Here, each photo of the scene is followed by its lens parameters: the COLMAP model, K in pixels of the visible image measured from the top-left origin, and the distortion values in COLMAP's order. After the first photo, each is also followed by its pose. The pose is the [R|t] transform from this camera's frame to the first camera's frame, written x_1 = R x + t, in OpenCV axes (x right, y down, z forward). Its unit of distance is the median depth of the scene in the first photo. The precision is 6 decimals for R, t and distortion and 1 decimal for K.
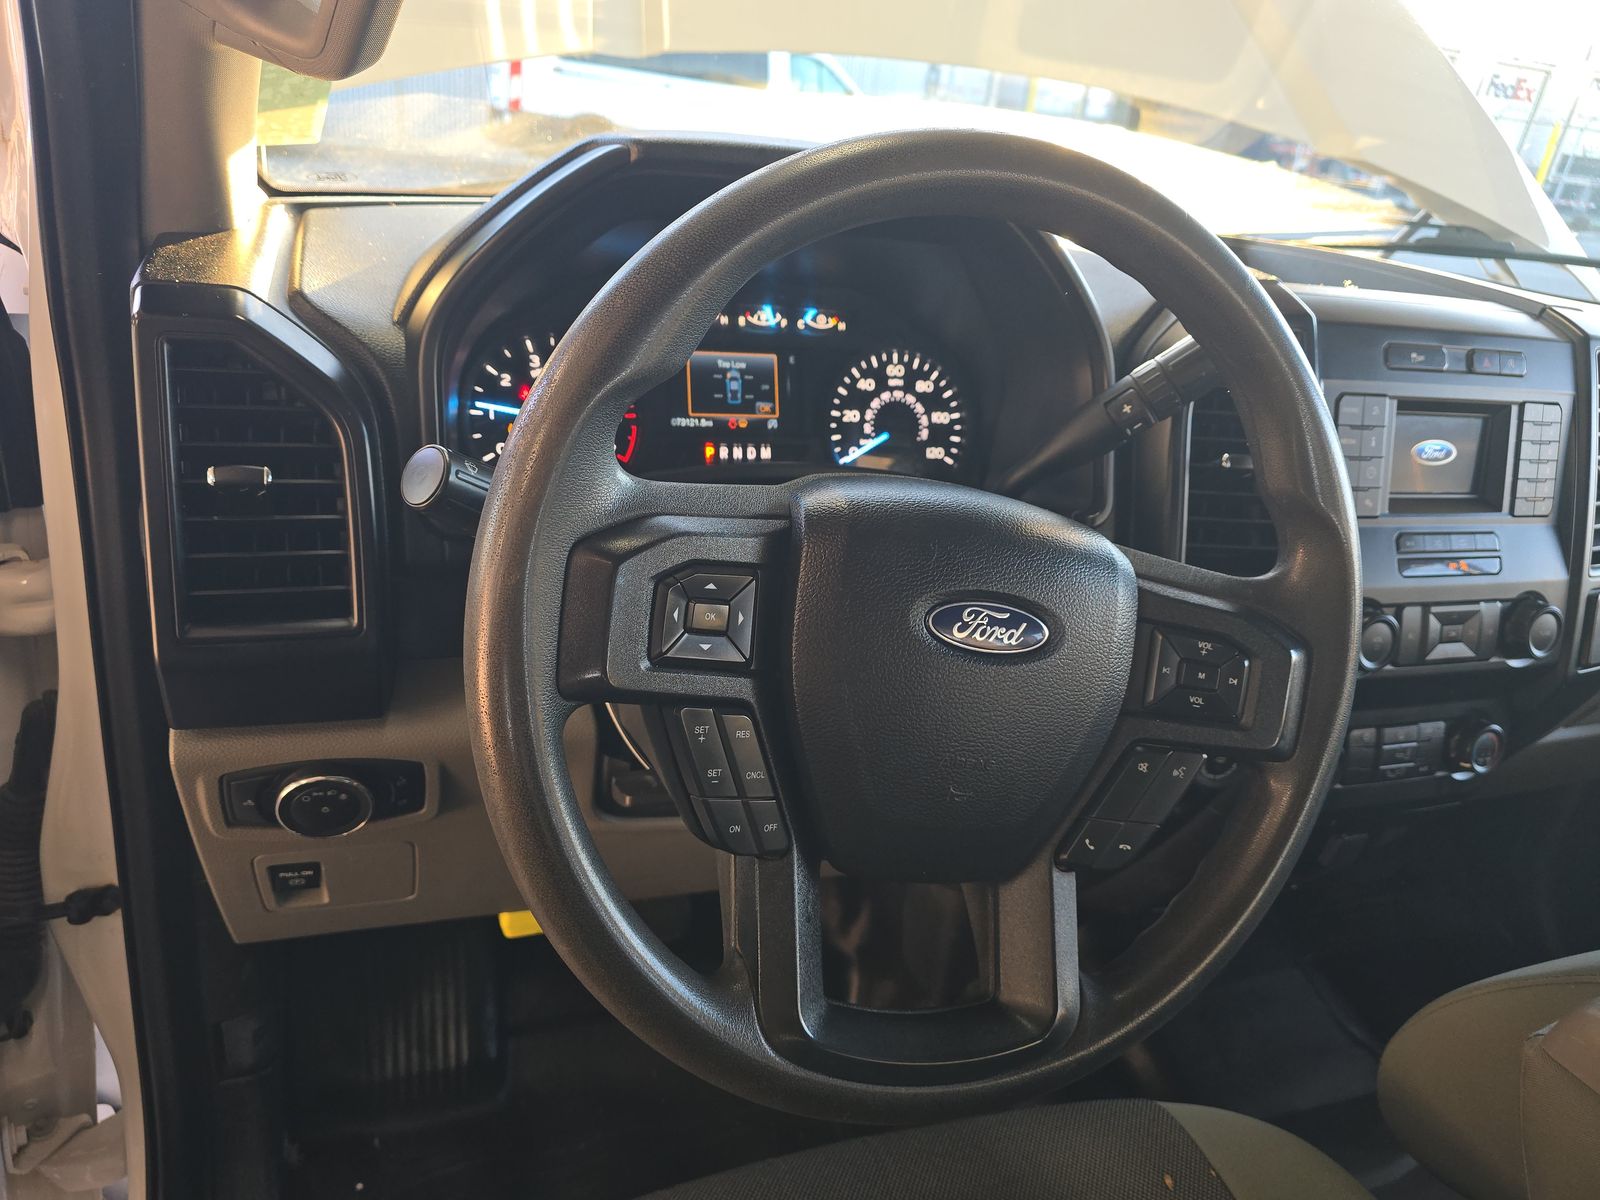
lens RADIAL K [[1116.1, 0, 808.4], [0, 1116.1, 615.1], [0, 0, 1]] dist [0.054601, -0.003582]
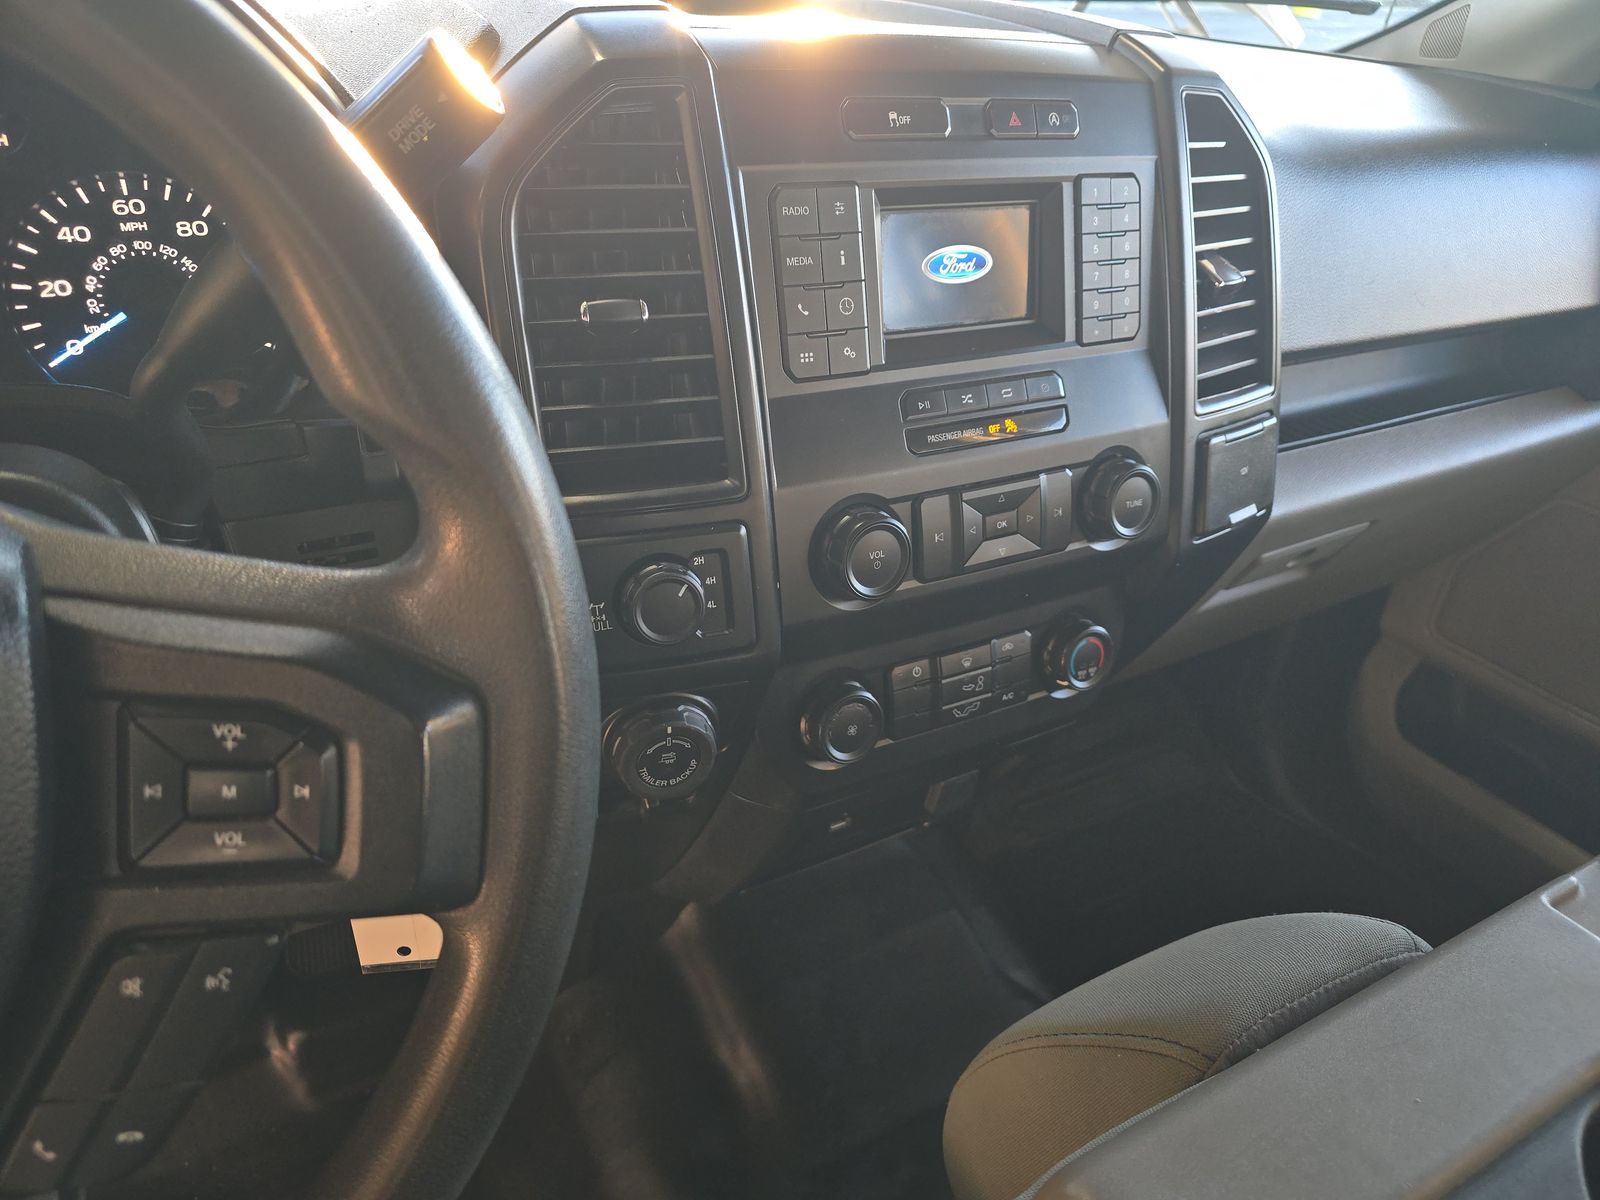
lens RADIAL K [[1062.9, 0, 800.0], [0, 1062.9, 600.0], [0, 0, 1]] dist [0.042637, -0.029966]
pose [[0.989192, -0.124573, 0.077336, 0.379983], [0.112784, 0.983480, 0.141586, -0.045253], [-0.093696, -0.131334, 0.986900, 0.343091]]
